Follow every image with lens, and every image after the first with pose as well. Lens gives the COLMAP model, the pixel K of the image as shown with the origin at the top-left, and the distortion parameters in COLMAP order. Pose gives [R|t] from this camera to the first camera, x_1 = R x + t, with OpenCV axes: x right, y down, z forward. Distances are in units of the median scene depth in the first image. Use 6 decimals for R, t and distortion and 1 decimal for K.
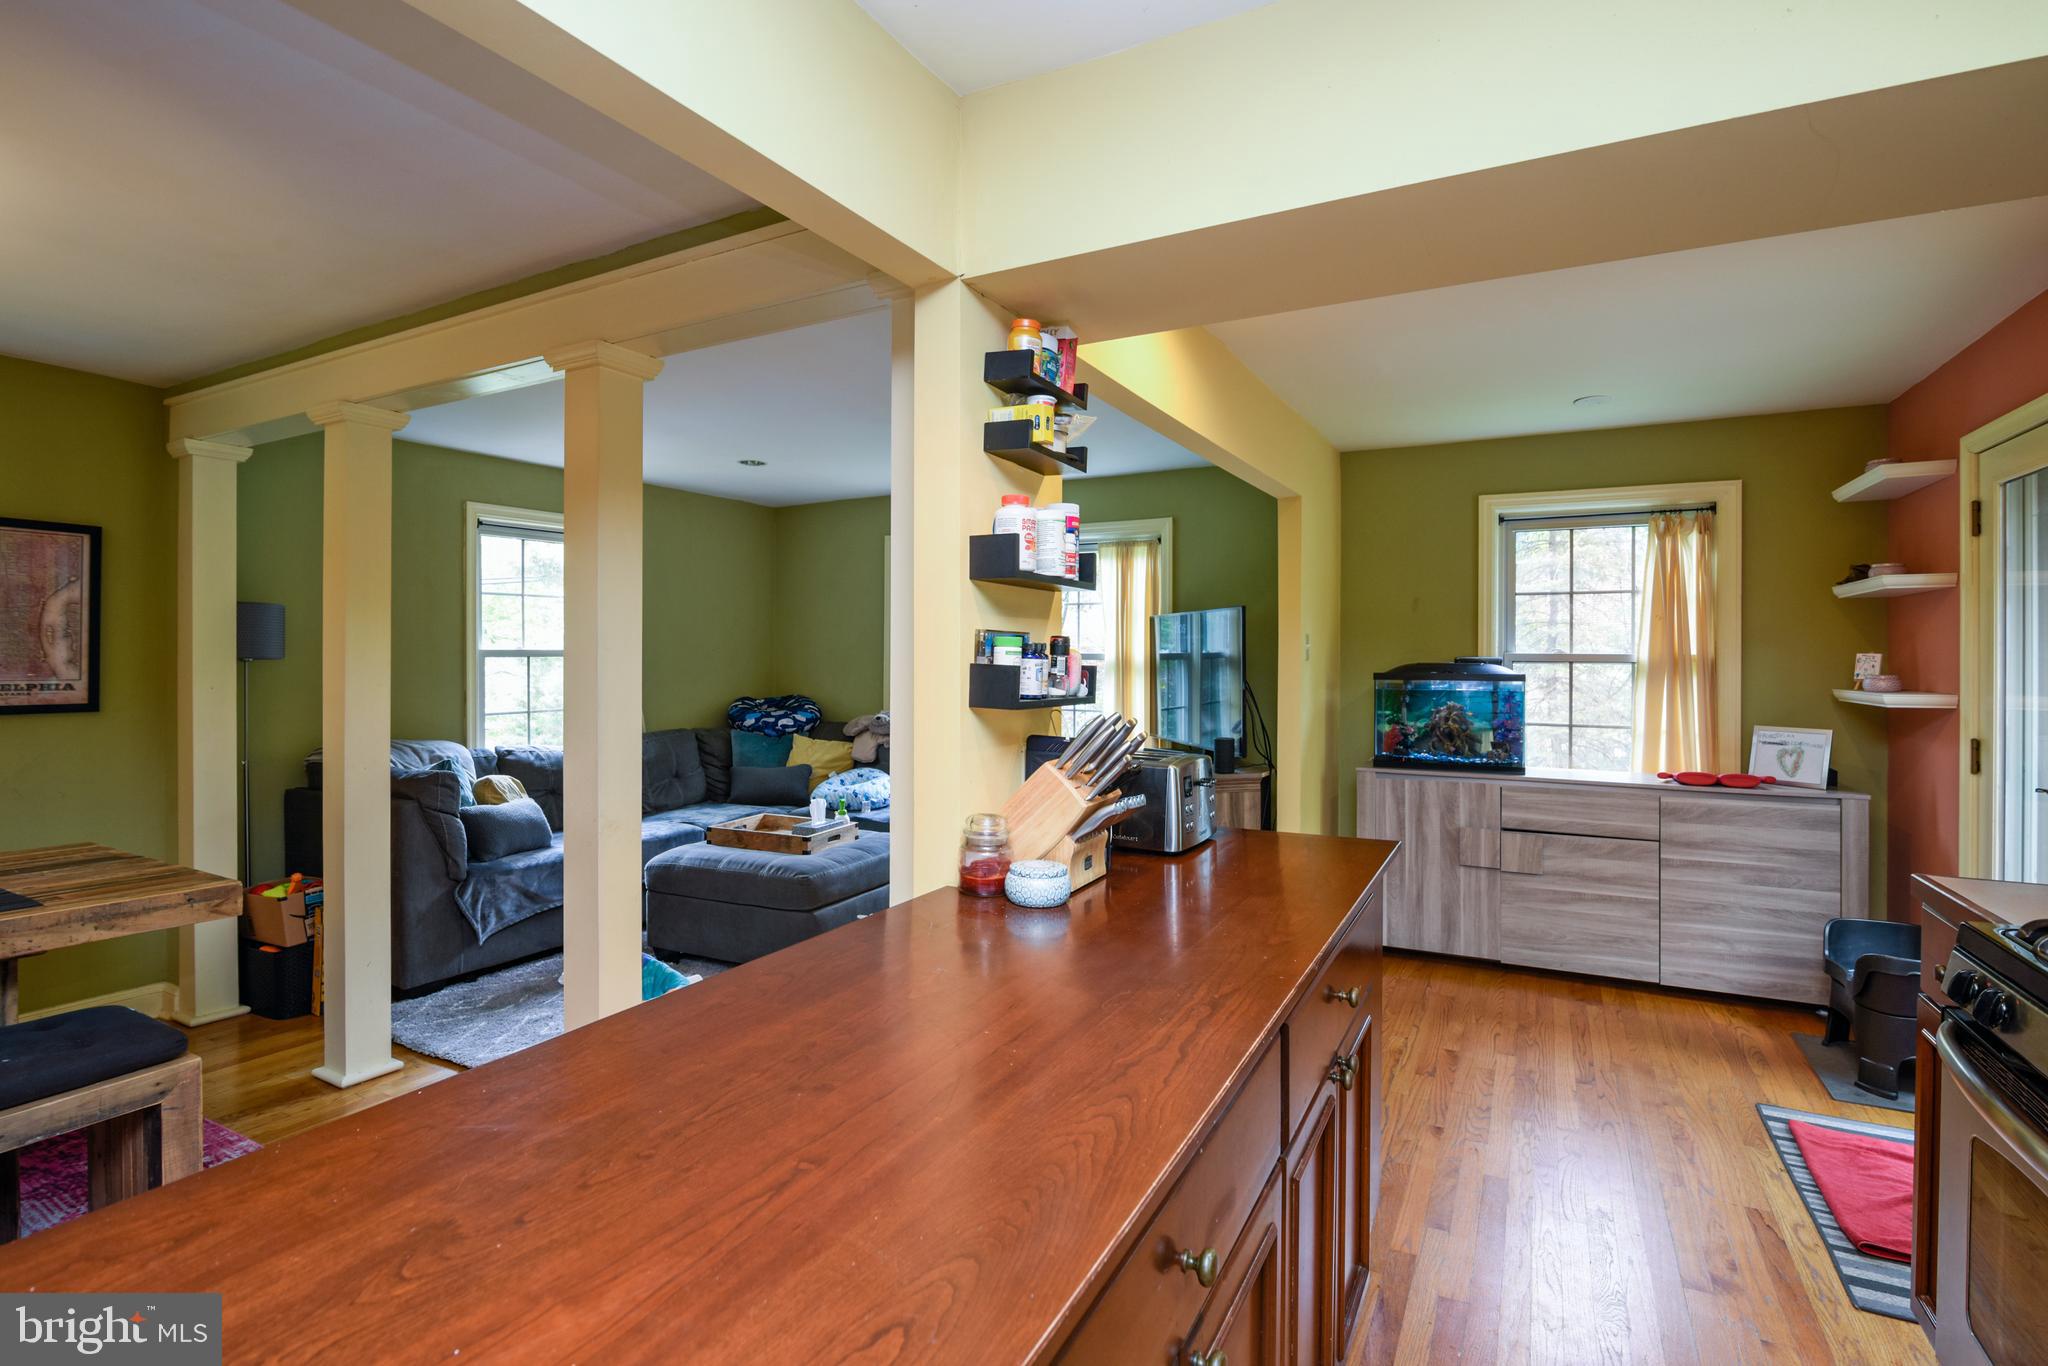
lens RADIAL K [[963.5, 0, 1031.5], [0, 963.5, 663.4], [0, 0, 1]] dist [-0.018798, -0.000061]
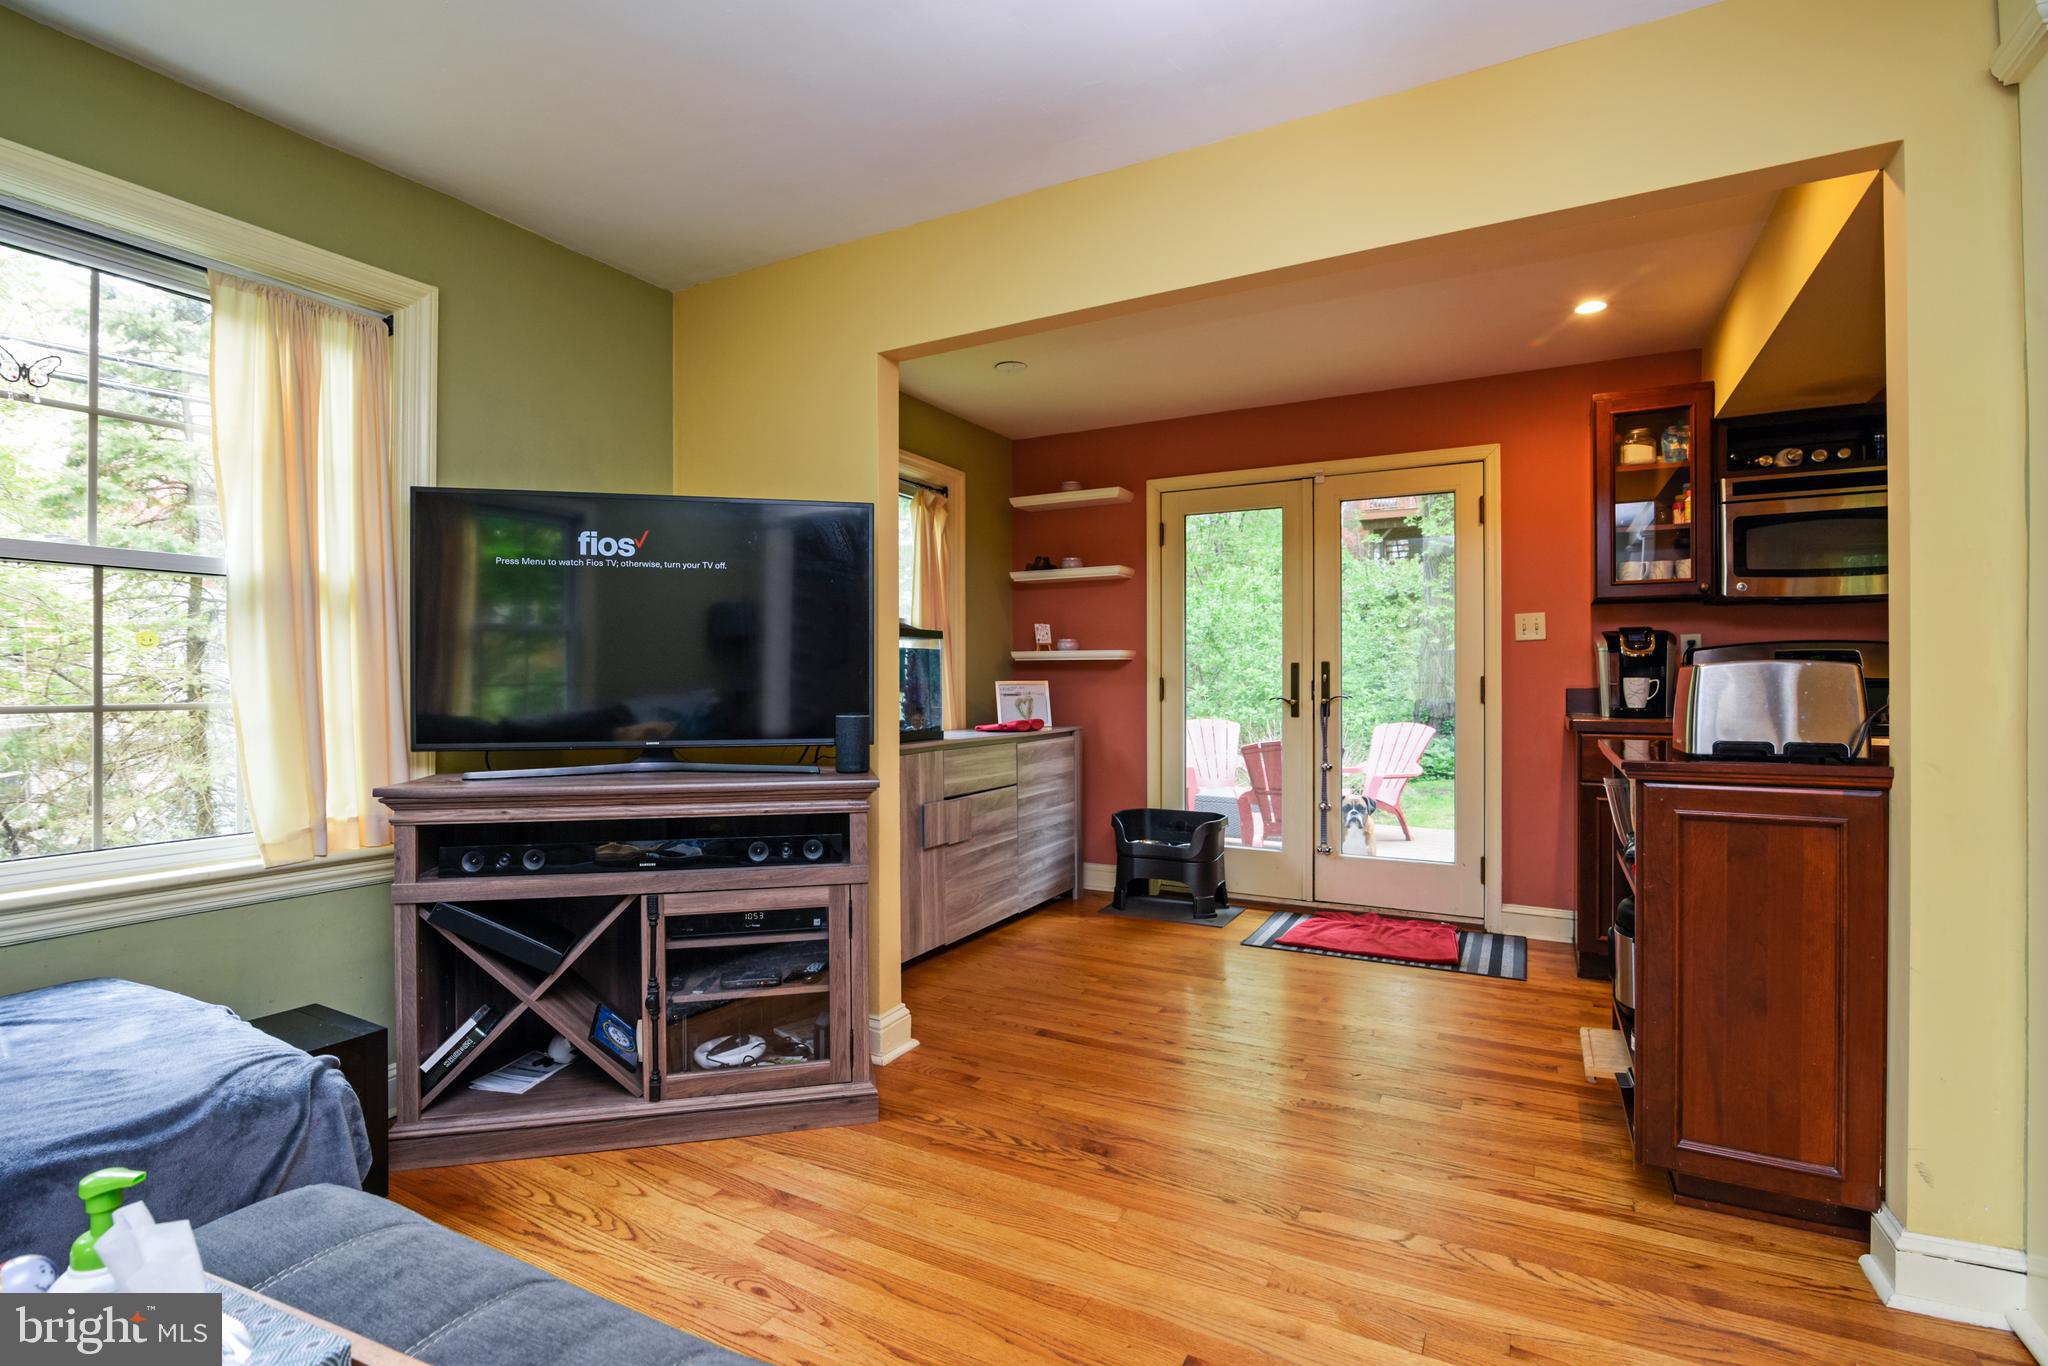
lens RADIAL K [[963.5, 0, 1024.6], [0, 963.5, 670.1], [0, 0, 1]] dist [-0.018798, -0.000061]
pose [[-0.012273, 0.004528, 0.999914, -0.453420], [0.009634, 0.999944, -0.004410, 0.057849], [-0.999878, 0.009579, -0.012316, 0.988261]]
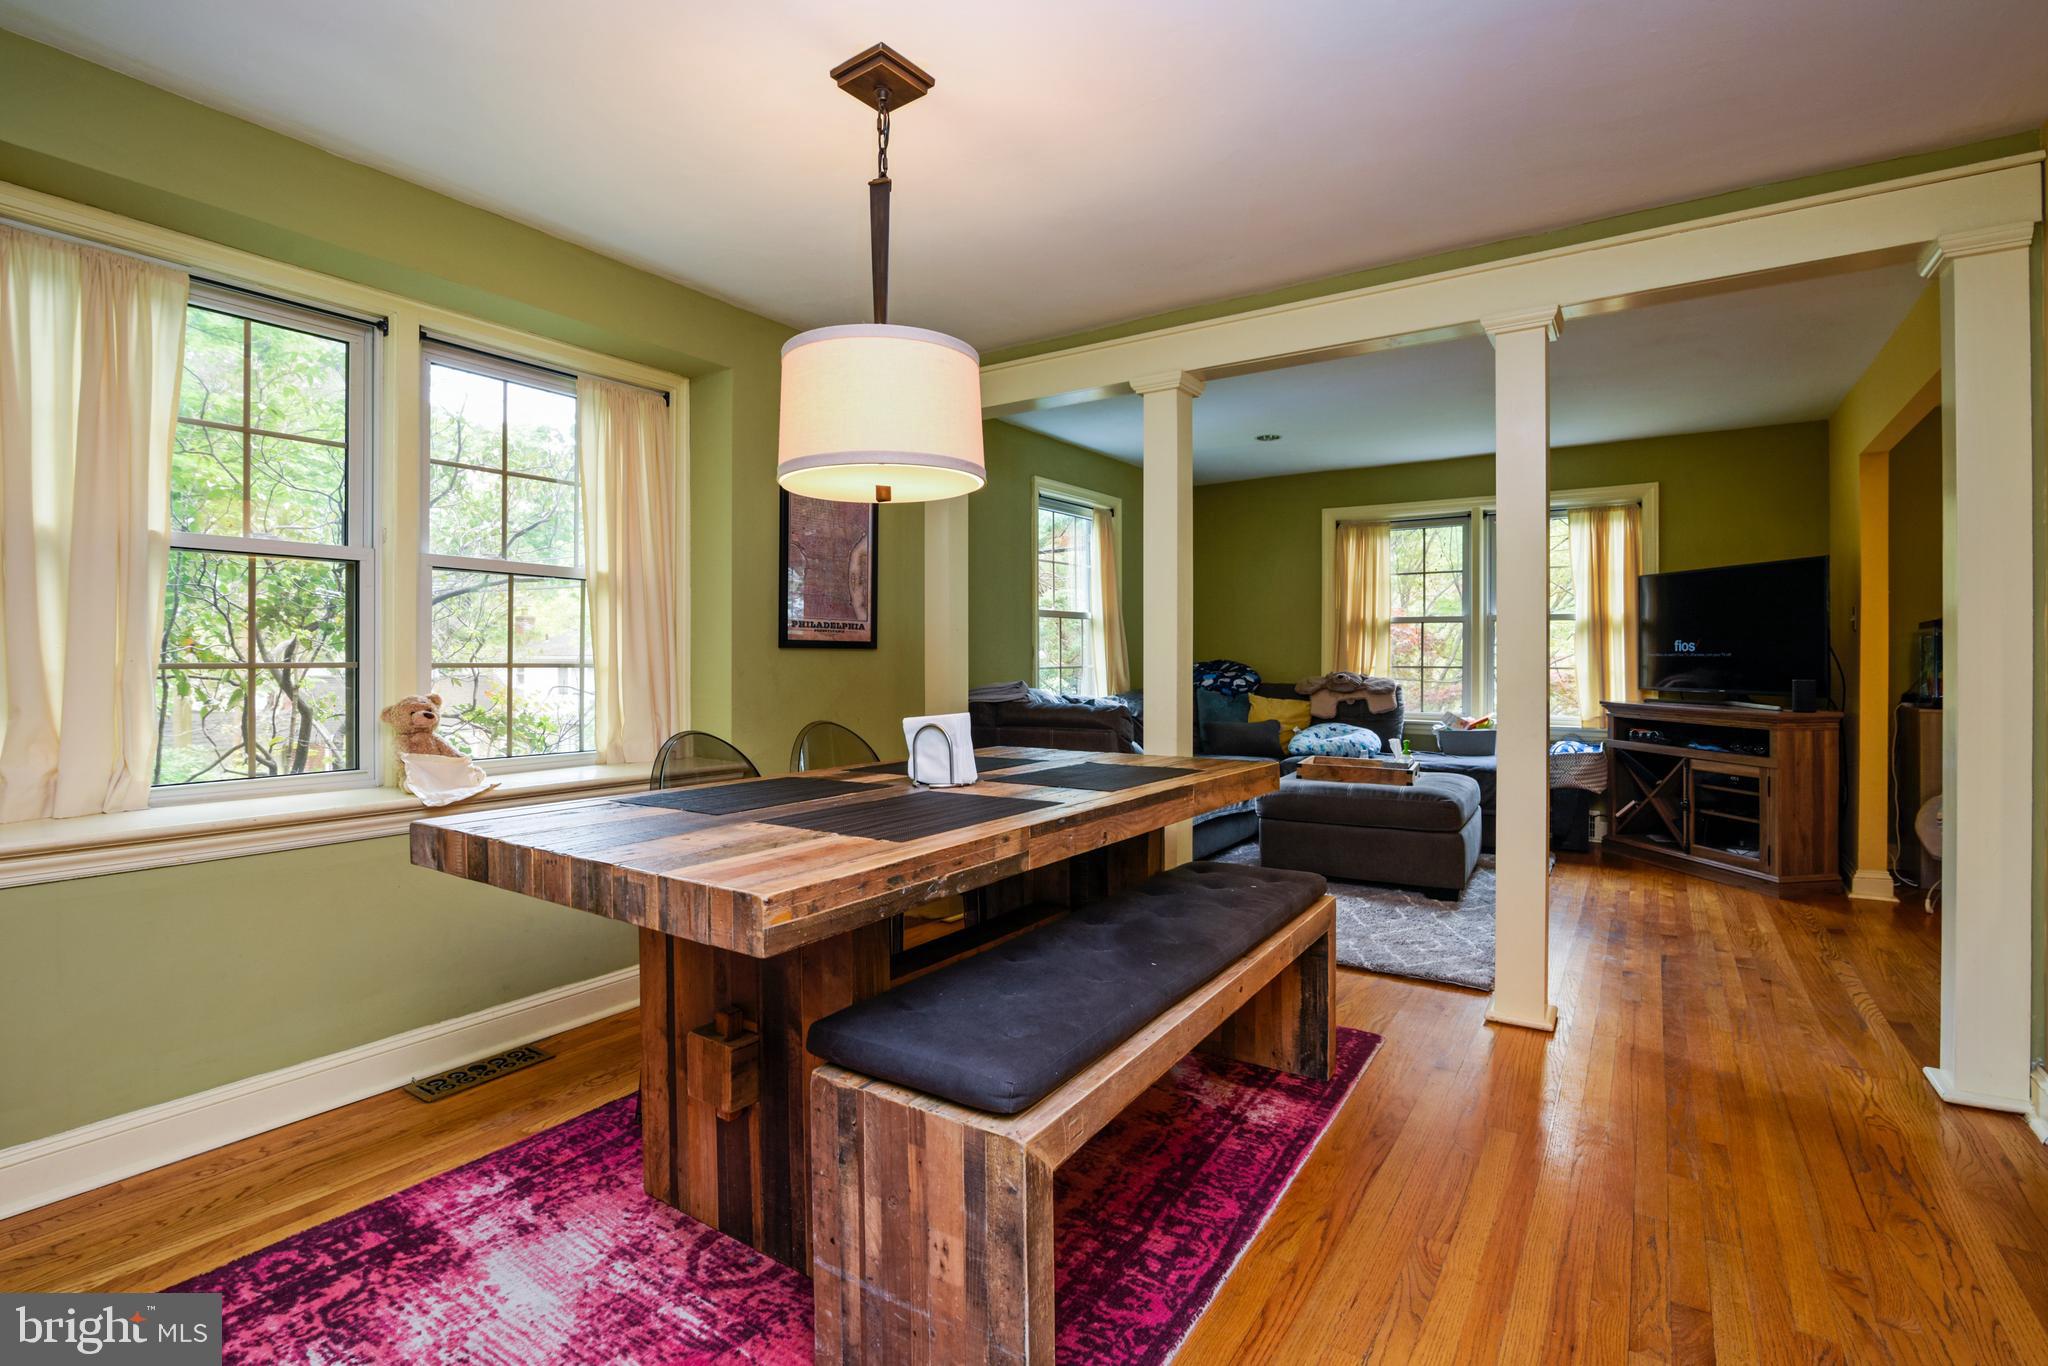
lens RADIAL K [[963.5, 0, 1026.3], [0, 963.5, 653.2], [0, 0, 1]] dist [-0.018798, -0.000061]
pose [[0.995813, -0.003786, -0.091338, -0.621601], [0.002782, 0.999934, -0.011109, 0.062749], [0.091374, 0.010808, 0.995758, -0.148646]]
